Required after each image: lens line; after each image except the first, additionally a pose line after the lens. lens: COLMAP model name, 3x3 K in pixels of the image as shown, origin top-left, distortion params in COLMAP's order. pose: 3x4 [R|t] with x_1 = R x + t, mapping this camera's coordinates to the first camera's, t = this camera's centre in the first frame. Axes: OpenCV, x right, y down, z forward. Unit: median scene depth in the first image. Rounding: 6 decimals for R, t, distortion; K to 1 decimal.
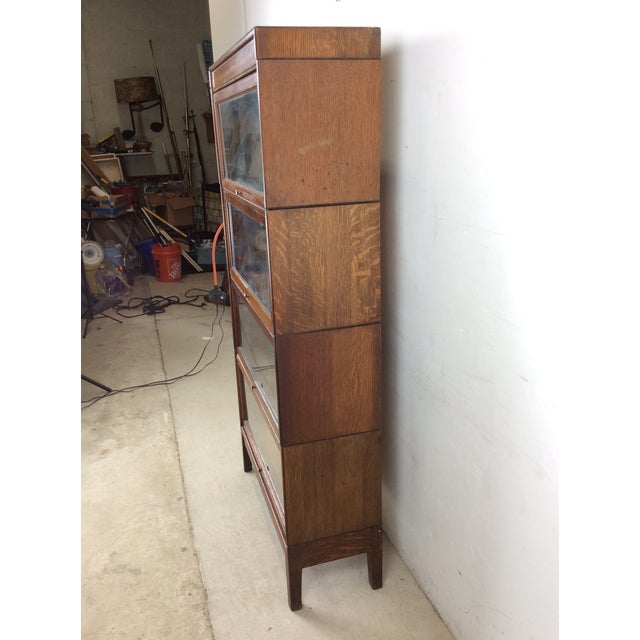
lens RADIAL K [[589.0, 0, 320.7], [0, 589.0, 321.6], [0, 0, 1]] dist [0.064554, 0.000000]
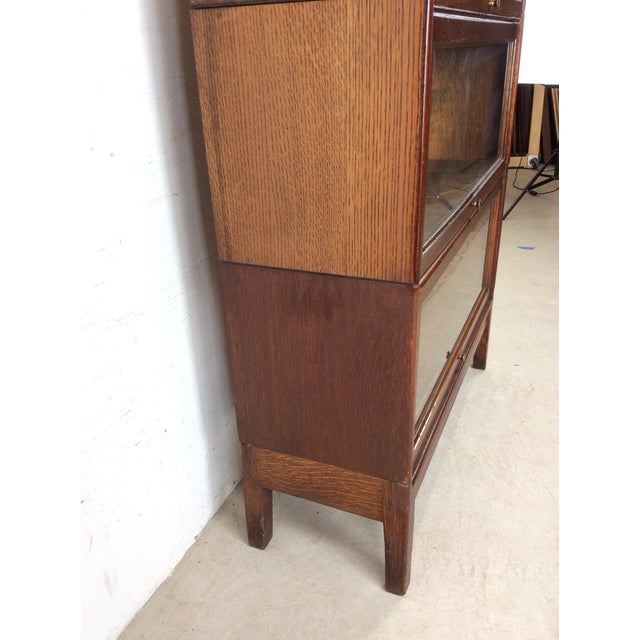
lens RADIAL K [[589.0, 0, 324.2], [0, 589.0, 316.5], [0, 0, 1]] dist [0.064554, 0.000000]
pose [[-0.756179, -0.237341, 0.609806, -0.362681], [0.239254, 0.767100, 0.595244, -0.165757], [-0.609058, 0.596009, -0.523280, 1.436269]]
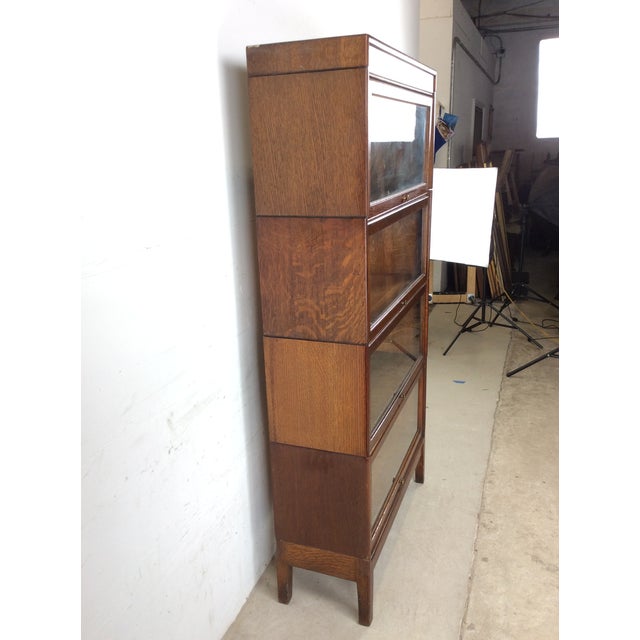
lens RADIAL K [[589.0, 0, 317.7], [0, 589.0, 317.8], [0, 0, 1]] dist [0.064554, 0.000000]
pose [[-0.779806, -0.136072, 0.611054, -0.584014], [0.234522, 0.841512, 0.486680, -0.509159], [-0.580433, 0.522821, -0.624304, 1.632759]]
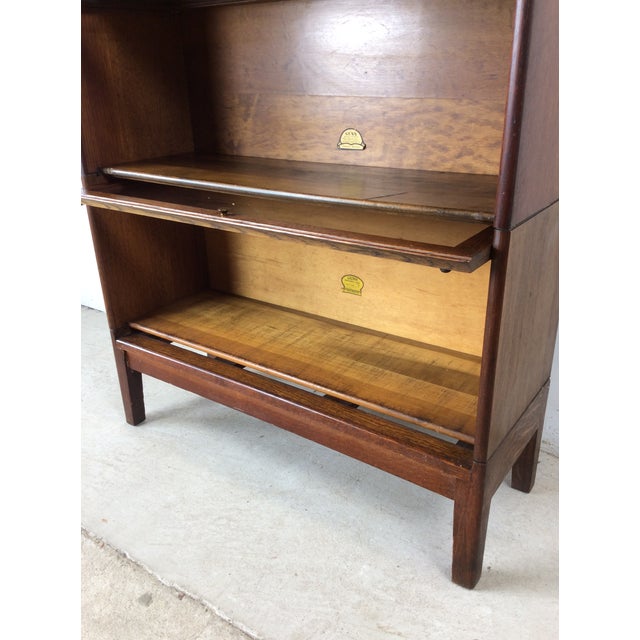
lens RADIAL K [[589.0, 0, 319.1], [0, 589.0, 316.8], [0, 0, 1]] dist [0.064554, 0.000000]
pose [[0.799508, -0.221970, 0.558136, -0.341994], [0.185515, 0.975035, 0.122027, 0.158970], [-0.571289, 0.005981, 0.820727, 0.595279]]
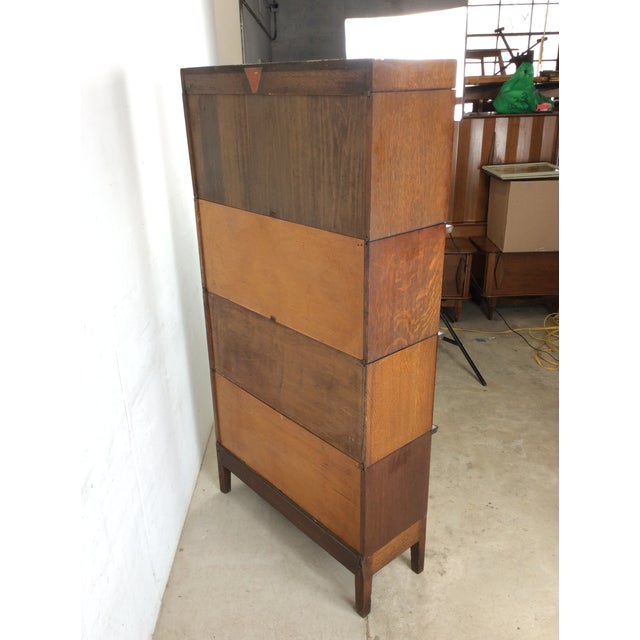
lens RADIAL K [[589.0, 0, 316.4], [0, 589.0, 326.2], [0, 0, 1]] dist [0.064554, 0.000000]
pose [[-0.915403, 0.189136, -0.355337, 0.291449], [-0.081125, 0.777947, 0.623071, -0.625354], [0.394278, 0.599188, -0.696792, 1.664378]]
